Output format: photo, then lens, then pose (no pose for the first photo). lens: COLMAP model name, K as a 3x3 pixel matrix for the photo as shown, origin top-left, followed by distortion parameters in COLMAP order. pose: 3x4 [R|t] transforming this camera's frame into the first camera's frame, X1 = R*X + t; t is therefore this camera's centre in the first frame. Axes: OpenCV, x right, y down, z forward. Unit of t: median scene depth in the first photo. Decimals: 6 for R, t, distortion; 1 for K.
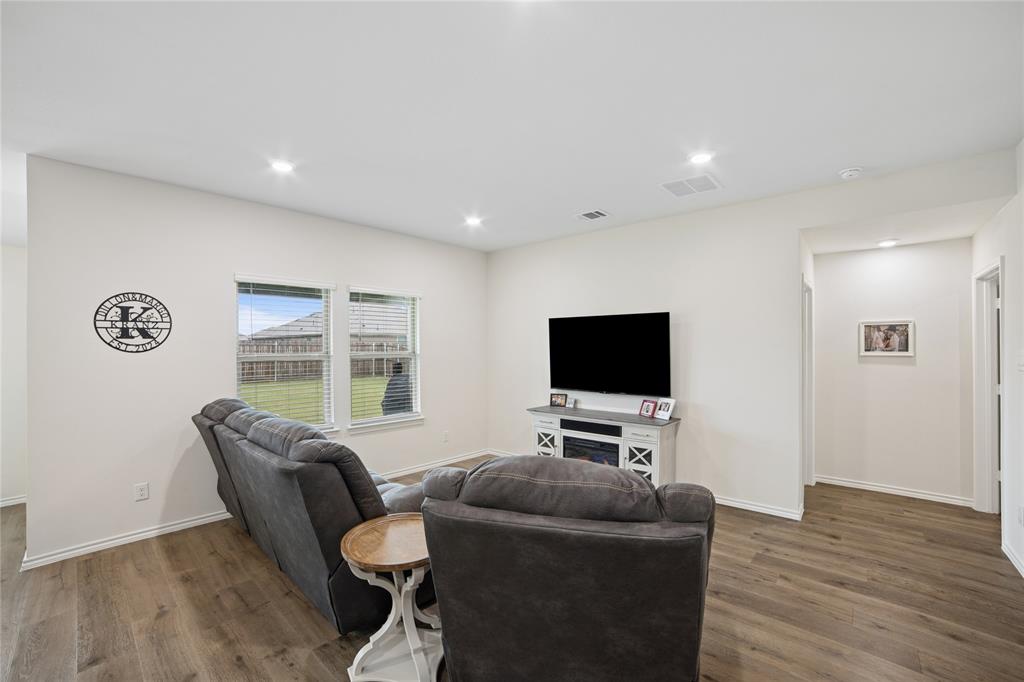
lens RADIAL K [[431.3, 0, 512.3], [0, 431.3, 347.4], [0, 0, 1]] dist [-0.104057, 0.036805]
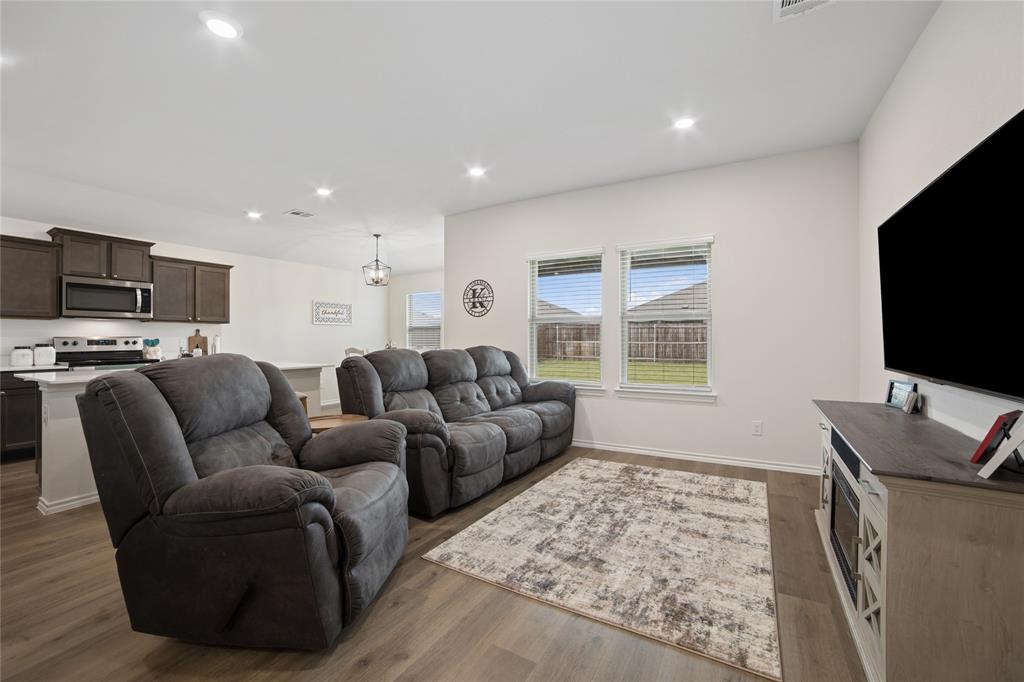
lens RADIAL K [[423.4, 0, 514.0], [0, 423.4, 338.7], [0, 0, 1]] dist [-0.104243, 0.038283]
pose [[0.196866, 0.004779, -0.980419, 0.771575], [0.001706, 0.999985, 0.005217, 0.093464], [0.980429, -0.002699, 0.196855, 0.806687]]
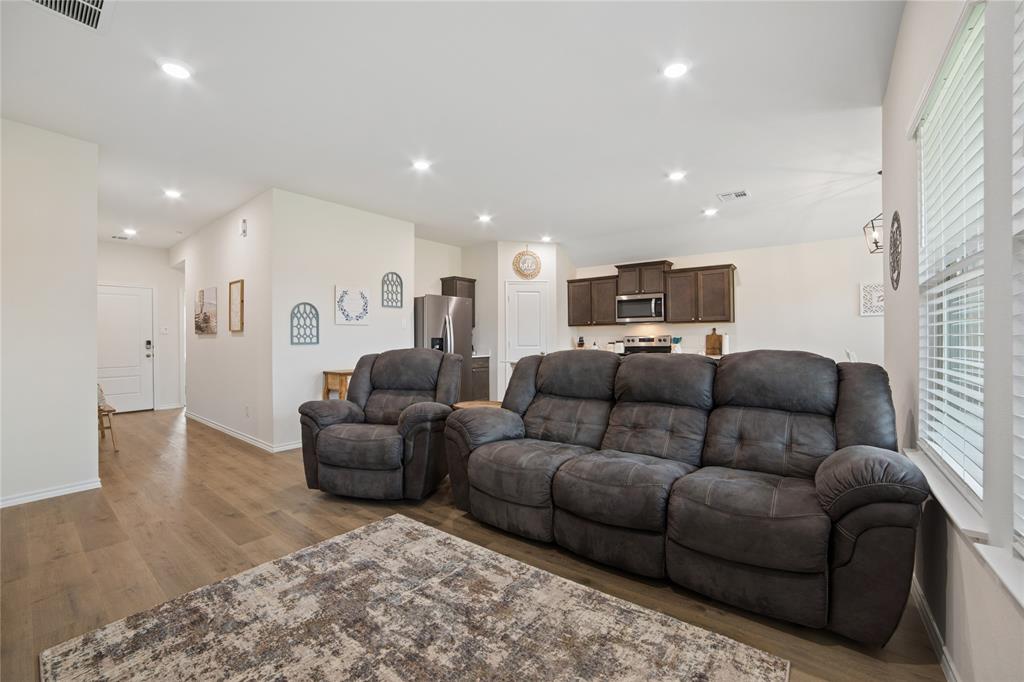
lens RADIAL K [[423.4, 0, 514.0], [0, 423.4, 338.7], [0, 0, 1]] dist [-0.104243, 0.038283]
pose [[-0.997330, 0.012387, -0.071967, -0.159784], [0.012506, 0.999921, -0.001193, 0.099855], [0.071947, -0.002090, -0.997406, 1.713531]]
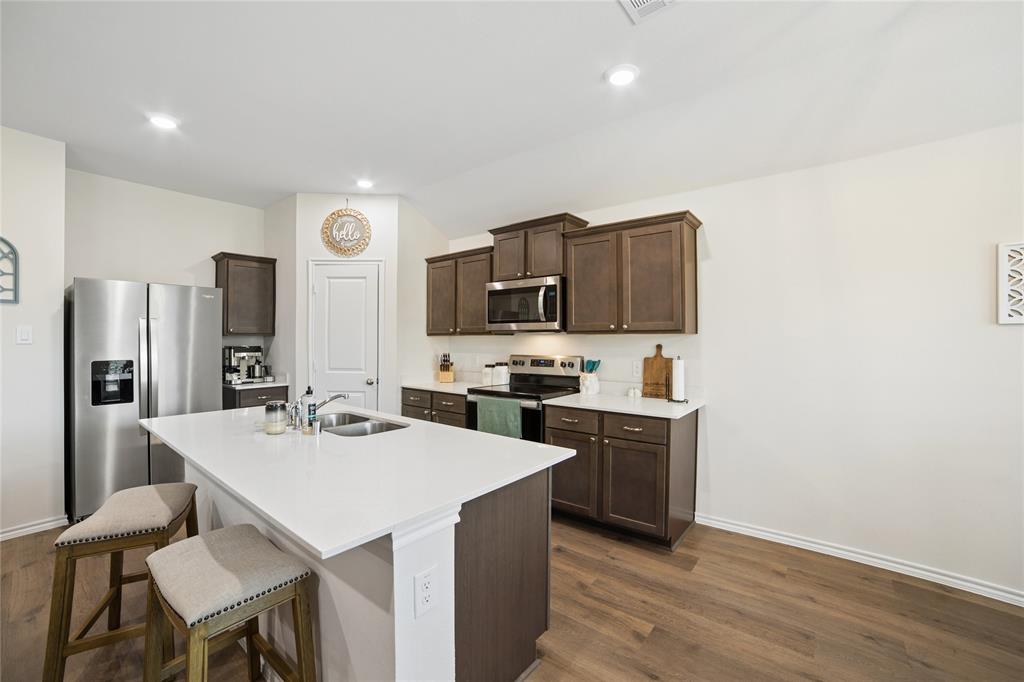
lens RADIAL K [[423.4, 0, 514.0], [0, 423.4, 338.7], [0, 0, 1]] dist [-0.104243, 0.038283]
pose [[-0.998795, 0.005402, -0.048787, -0.872377], [0.005467, 0.999984, -0.001209, 0.043157], [0.048780, -0.001475, -0.998808, 0.784827]]
